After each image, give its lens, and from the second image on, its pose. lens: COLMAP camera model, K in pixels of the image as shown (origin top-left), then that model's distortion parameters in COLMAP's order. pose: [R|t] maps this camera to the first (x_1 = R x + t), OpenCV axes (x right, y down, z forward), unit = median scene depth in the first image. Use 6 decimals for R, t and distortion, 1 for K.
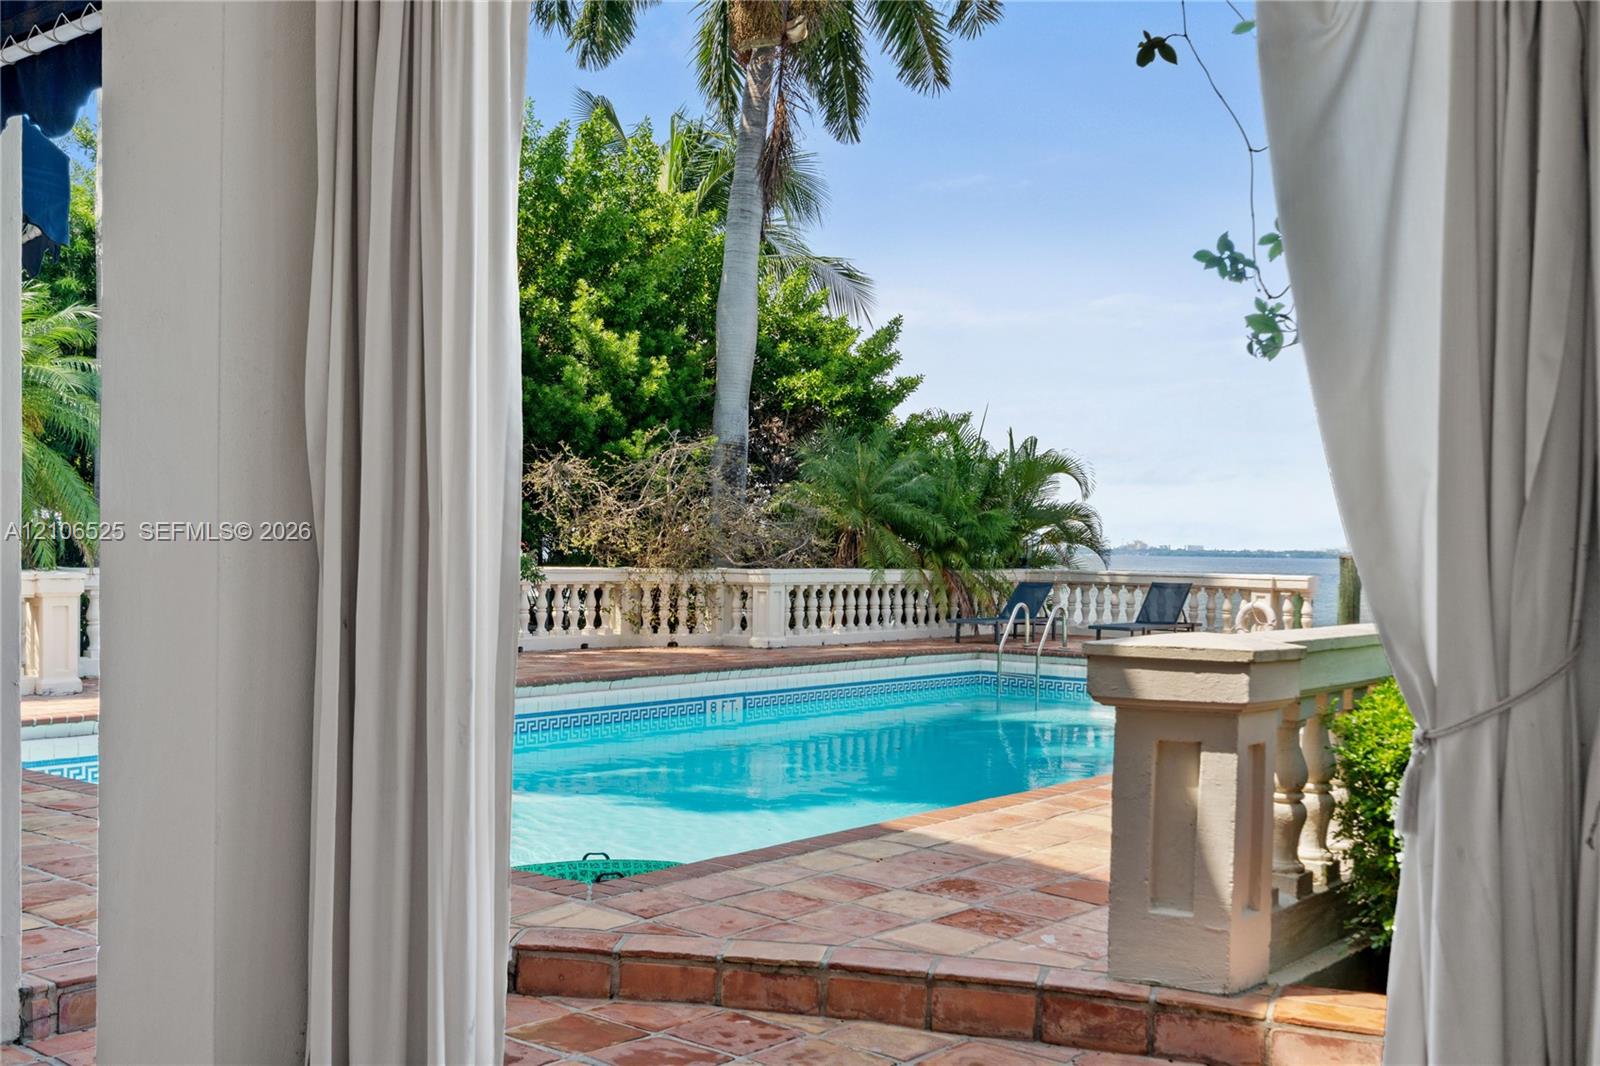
lens RADIAL K [[1620.4, 0, 804.2], [0, 1620.4, 544.3], [0, 0, 1]] dist [0.000439, 0.000000]
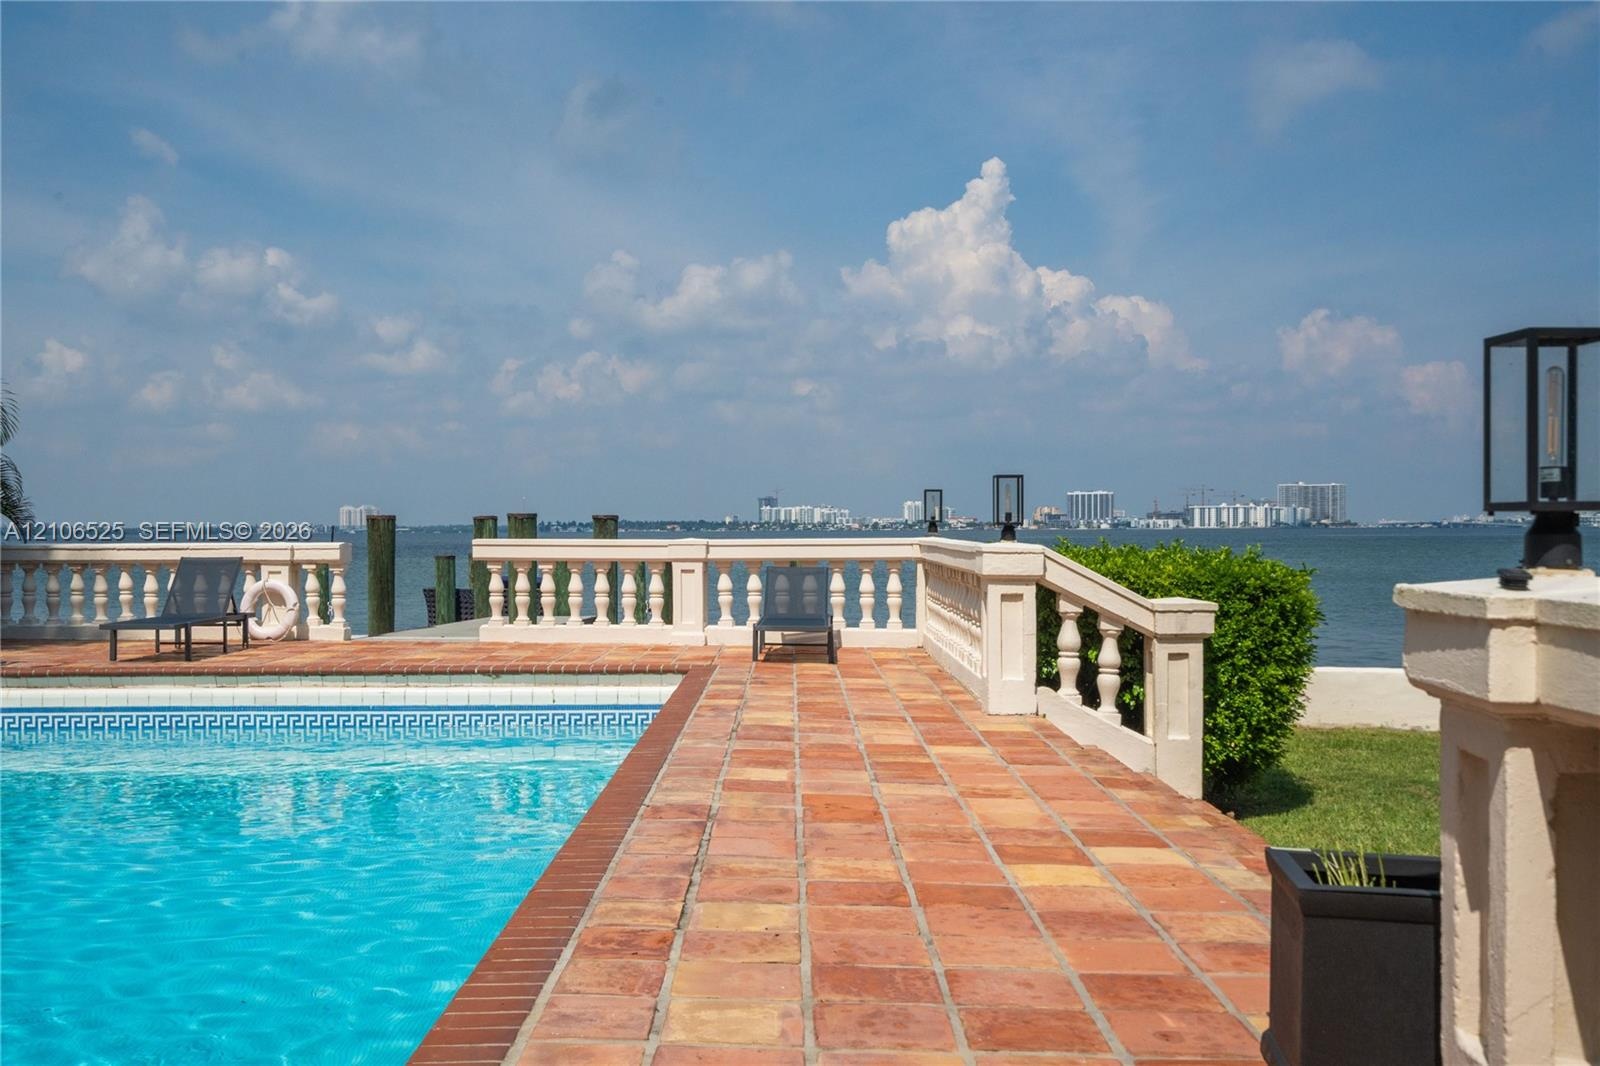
lens RADIAL K [[1624.5, 0, 803.8], [0, 1624.5, 534.1], [0, 0, 1]] dist [0.013974, 0.000000]
pose [[0.776009, -0.018673, 0.630446, -0.000283], [0.013737, 0.999825, 0.012704, 0.008774], [-0.630573, -0.001198, 0.776129, 0.269394]]
